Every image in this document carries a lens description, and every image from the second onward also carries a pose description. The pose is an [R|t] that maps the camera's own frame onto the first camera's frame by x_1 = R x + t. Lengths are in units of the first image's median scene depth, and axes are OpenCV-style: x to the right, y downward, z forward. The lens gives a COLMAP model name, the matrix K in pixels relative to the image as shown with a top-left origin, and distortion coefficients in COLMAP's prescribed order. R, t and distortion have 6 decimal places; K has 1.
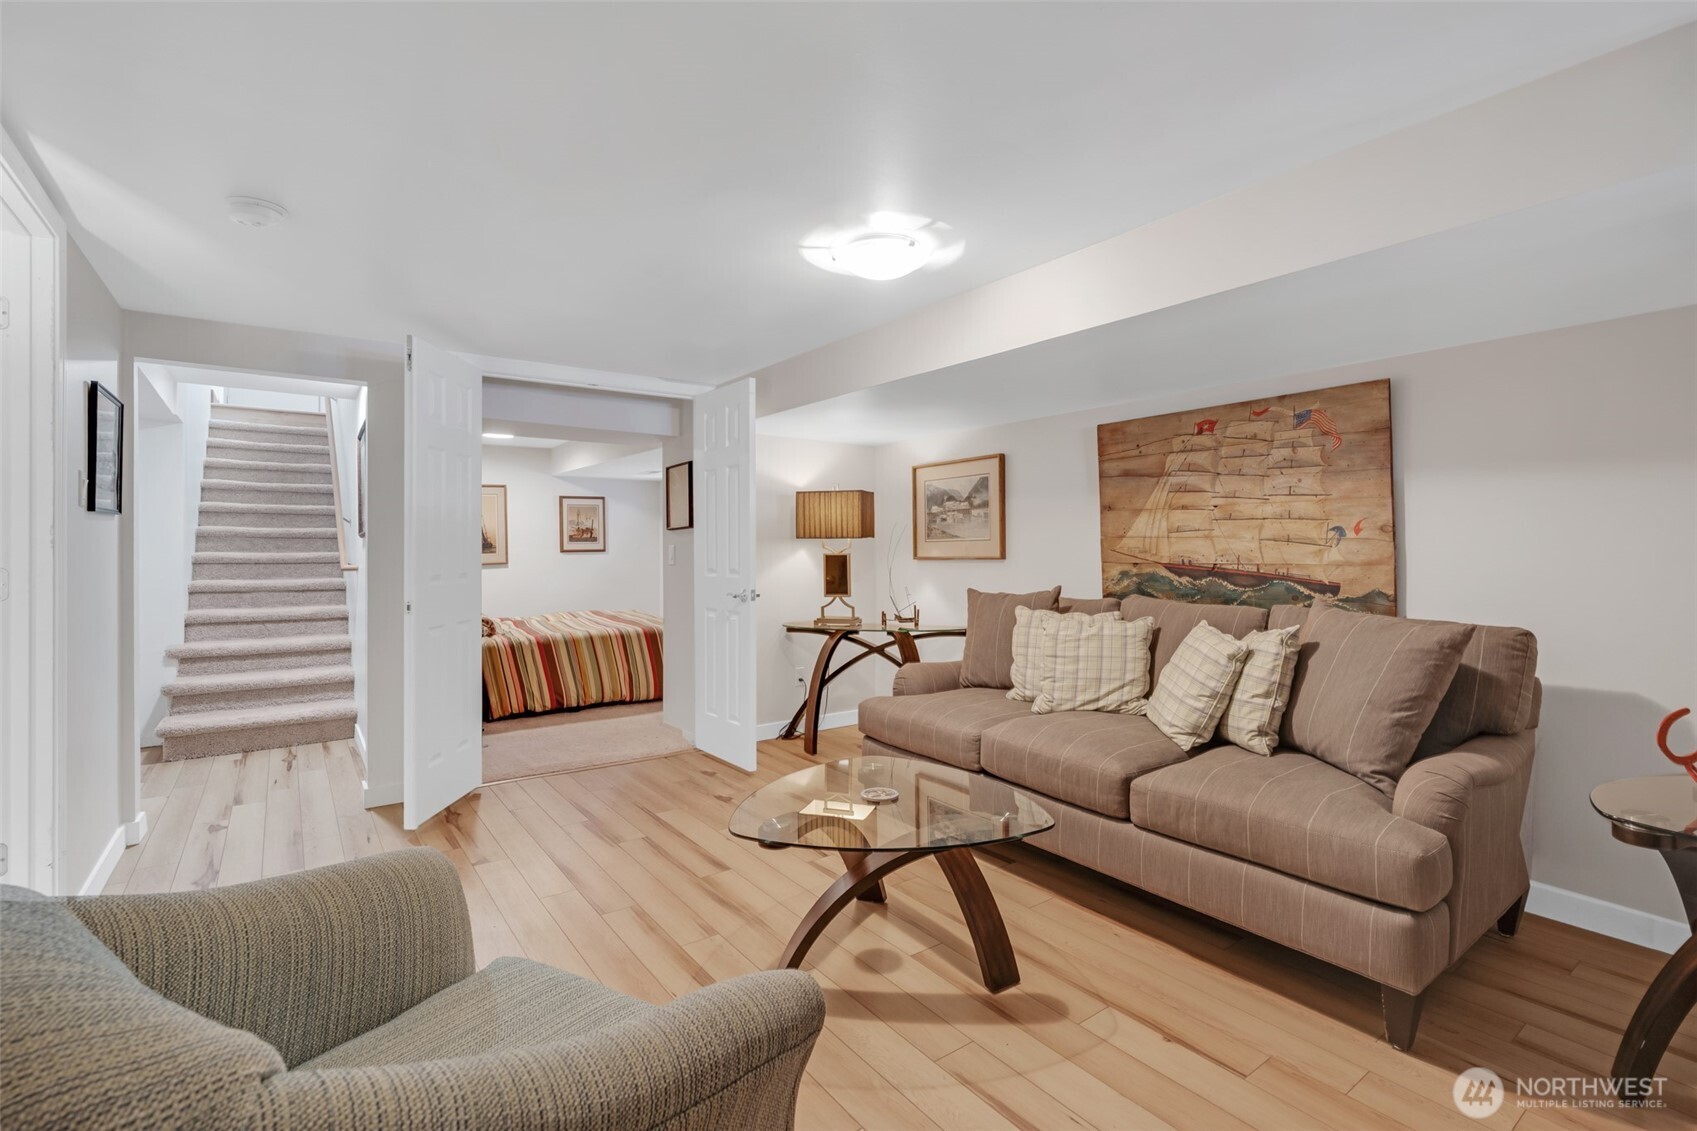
lens RADIAL K [[792.6, 0, 838.4], [0, 792.6, 540.0], [0, 0, 1]] dist [-0.003838, -0.000173]
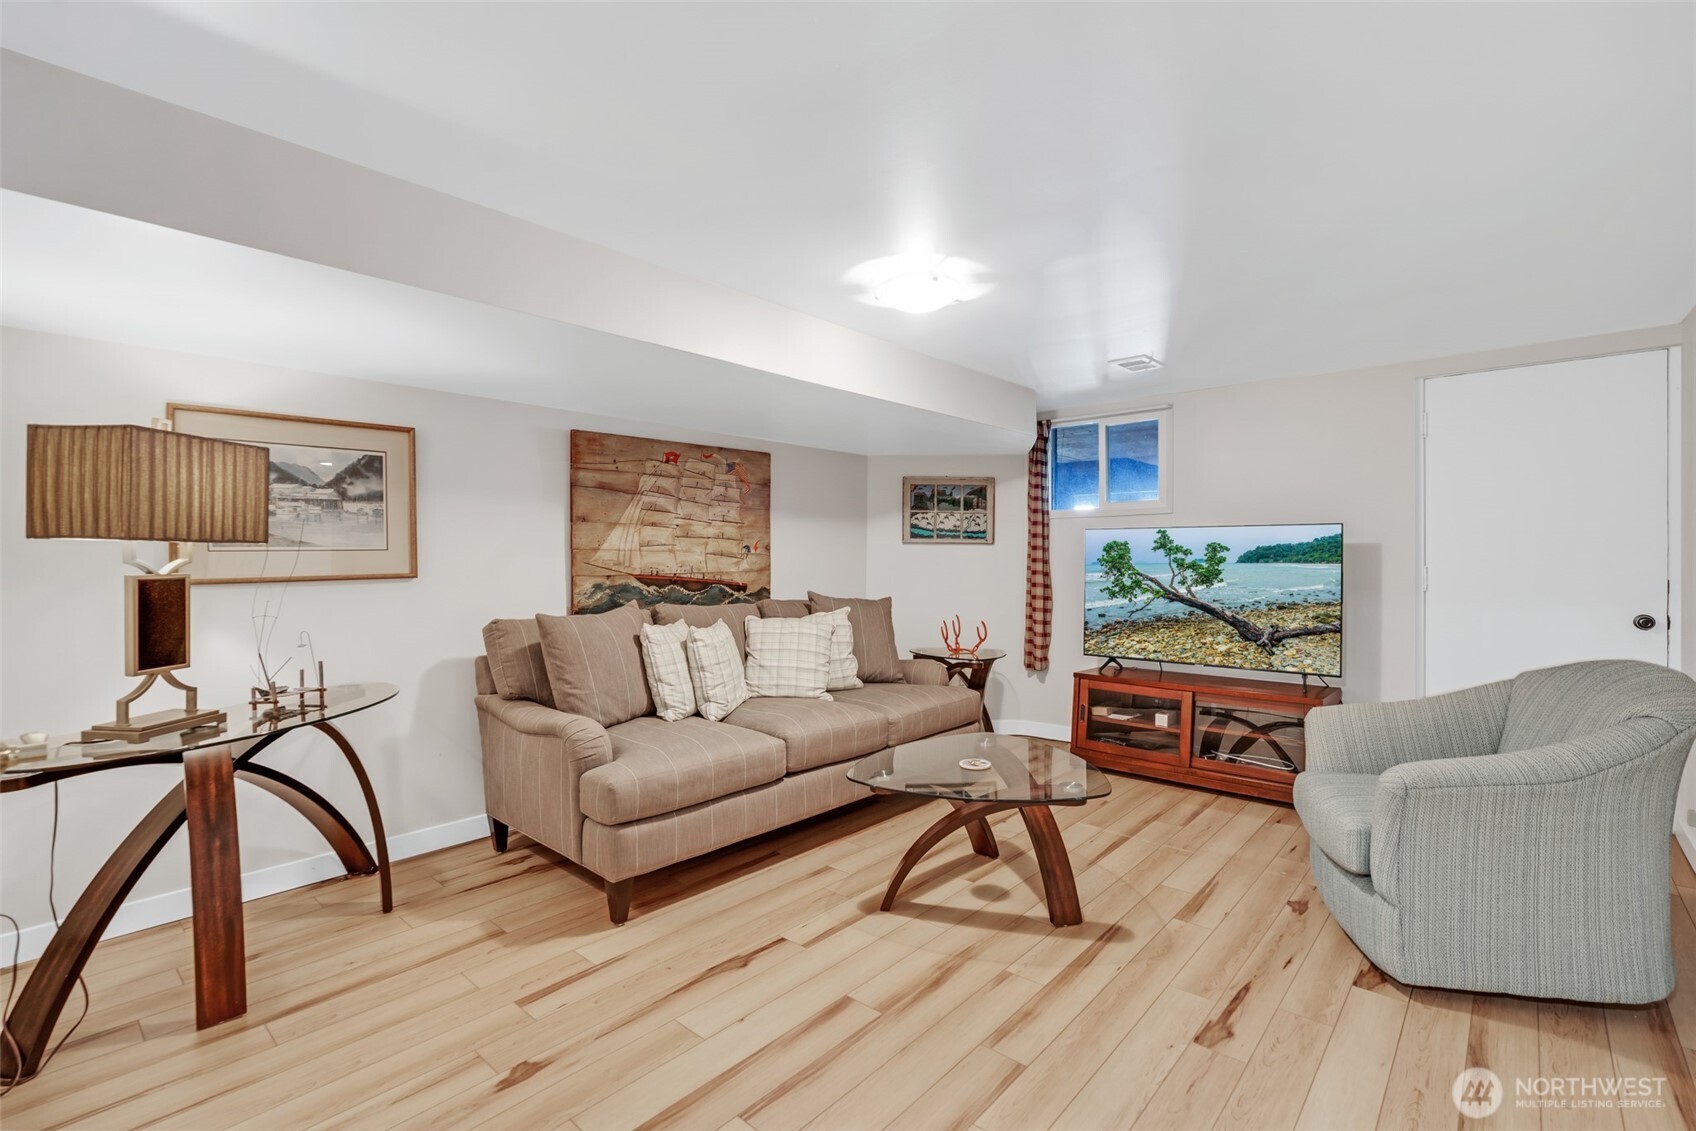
lens RADIAL K [[792.8, 0, 839.3], [0, 792.8, 563.7], [0, 0, 1]] dist [-0.007936, 0.003597]
pose [[-0.236541, -0.003271, 0.971616, -0.737427], [-0.003850, 0.999990, 0.002429, 0.011143], [-0.971614, -0.003166, -0.236551, 1.029155]]
